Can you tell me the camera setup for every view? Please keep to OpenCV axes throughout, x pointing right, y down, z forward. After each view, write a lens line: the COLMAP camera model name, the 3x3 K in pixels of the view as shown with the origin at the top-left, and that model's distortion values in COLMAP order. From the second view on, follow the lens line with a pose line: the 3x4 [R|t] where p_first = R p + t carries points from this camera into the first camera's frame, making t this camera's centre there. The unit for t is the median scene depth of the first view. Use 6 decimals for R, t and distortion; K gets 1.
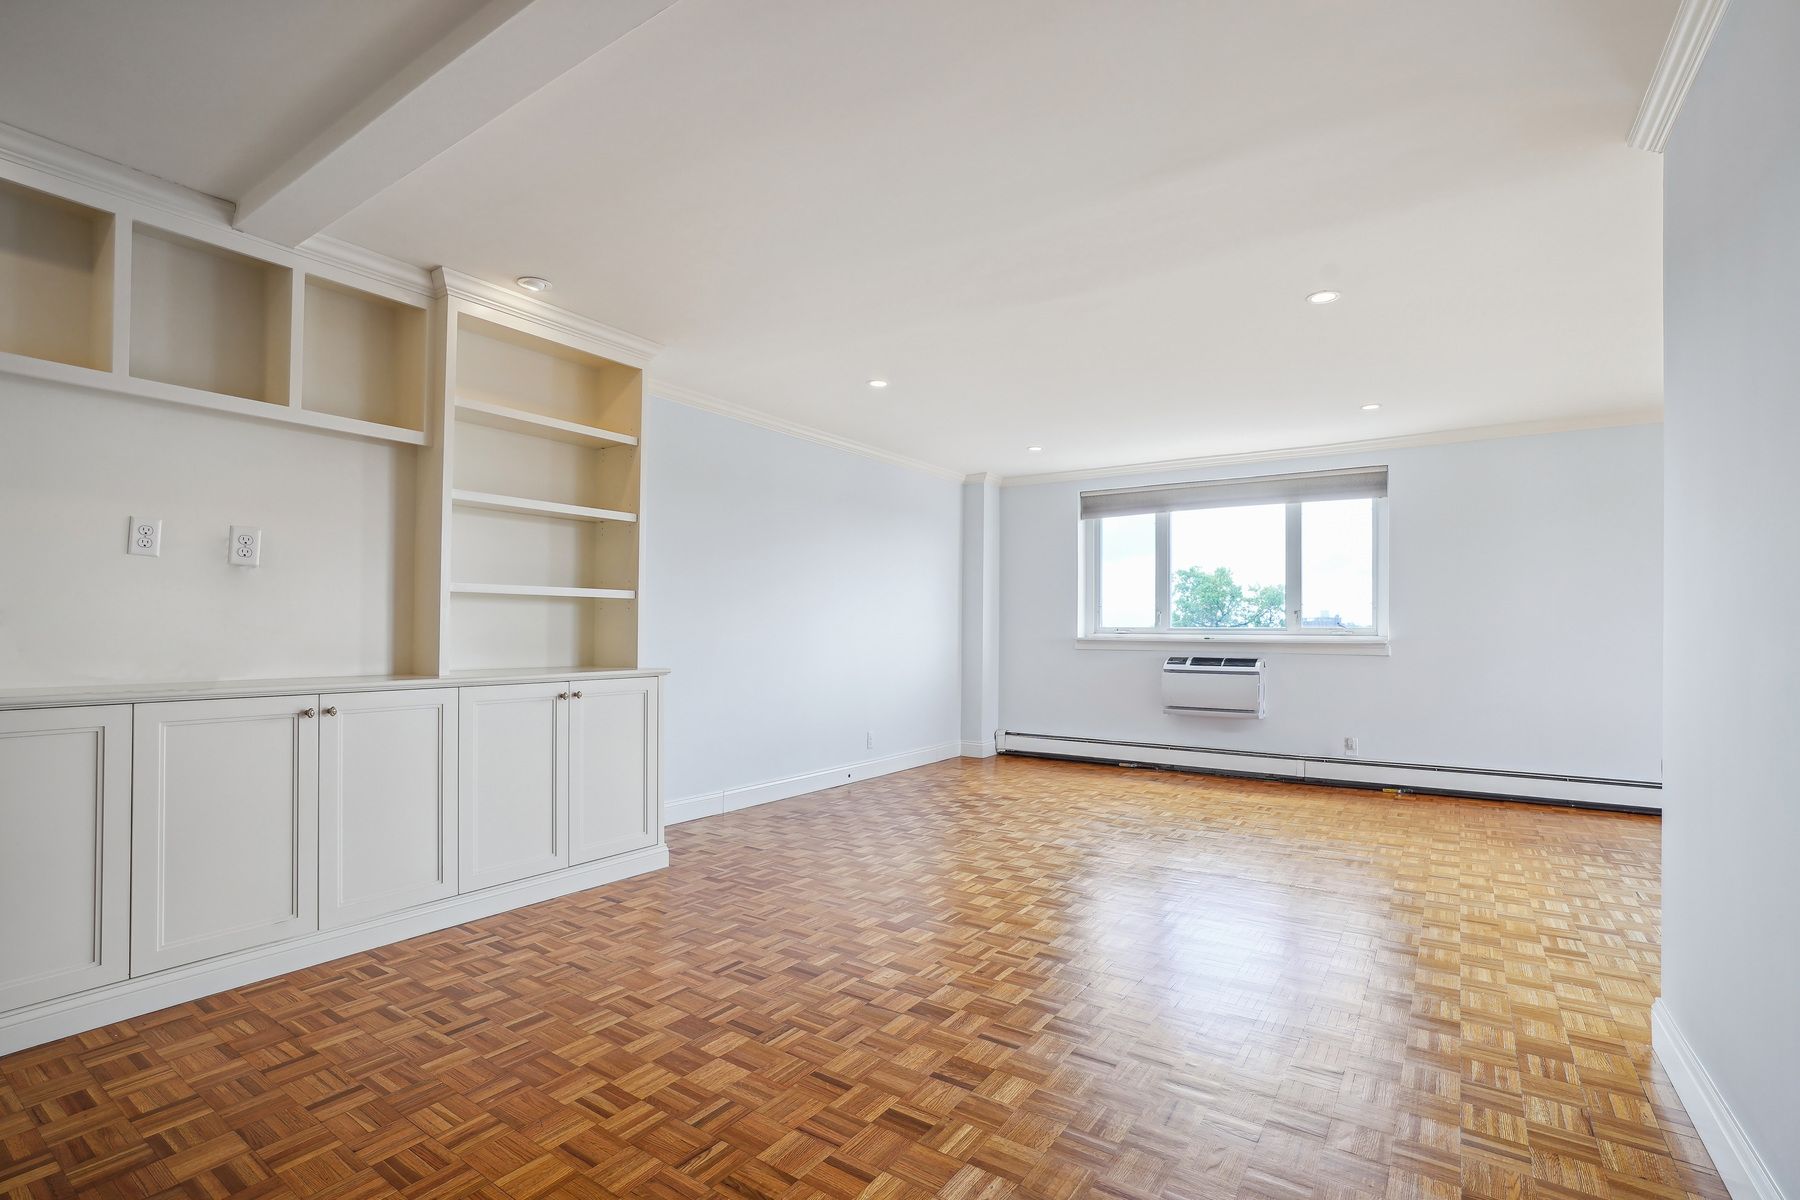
lens RADIAL K [[830.6, 0, 892.0], [0, 830.6, 612.3], [0, 0, 1]] dist [-0.056636, 0.025301]
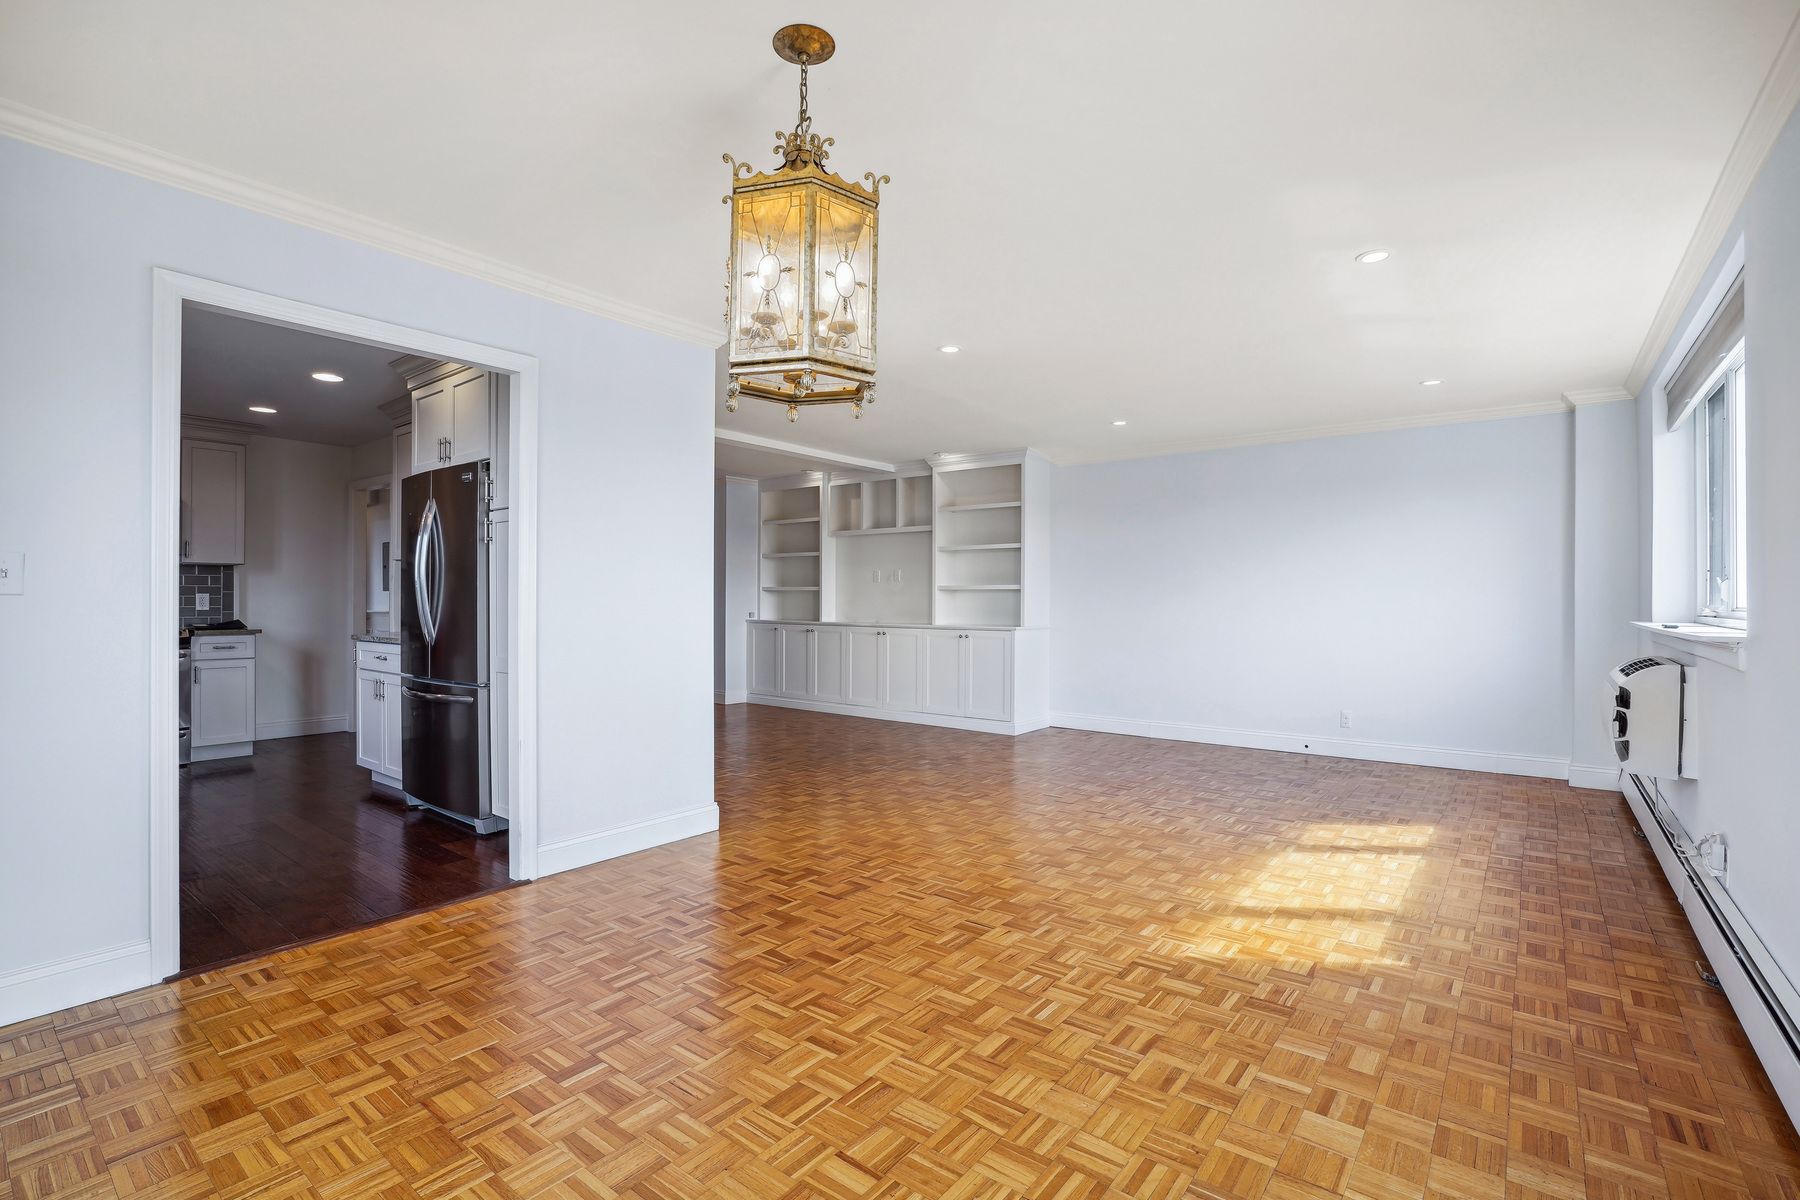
lens RADIAL K [[830.6, 0, 892.0], [0, 830.6, 612.3], [0, 0, 1]] dist [-0.056636, 0.025301]
pose [[-0.078301, 0.009048, -0.996889, 1.018980], [0.016013, 0.999841, 0.007817, 0.010492], [0.996801, -0.015351, -0.078434, 0.554493]]
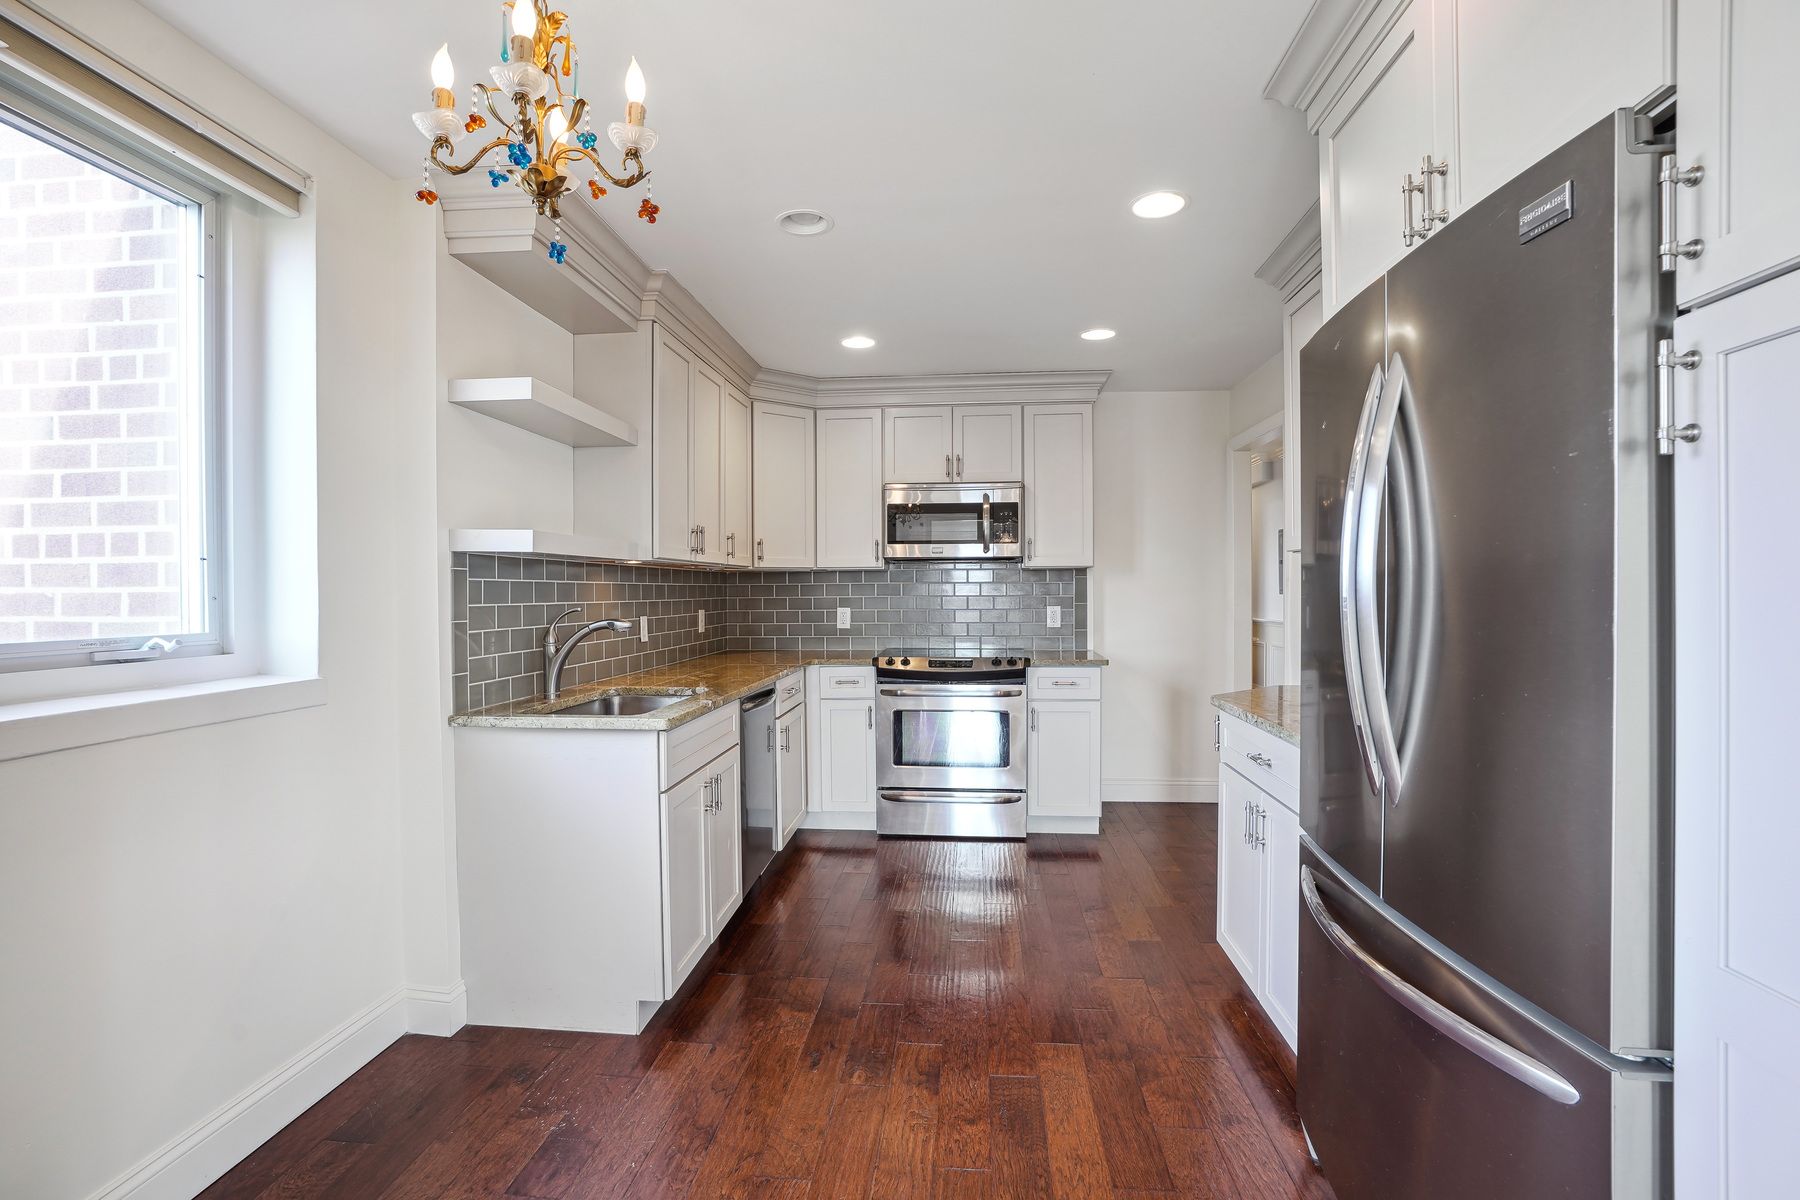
lens RADIAL K [[816.9, 0, 900.0], [0, 816.9, 600.0], [0, 0, 1]] dist [-0.058611, 0.021421]
pose [[-0.882069, 0.006995, -0.471069, 0.585375], [0.013409, 0.999857, -0.010261, -0.018685], [0.470930, -0.015368, -0.882037, 0.244070]]
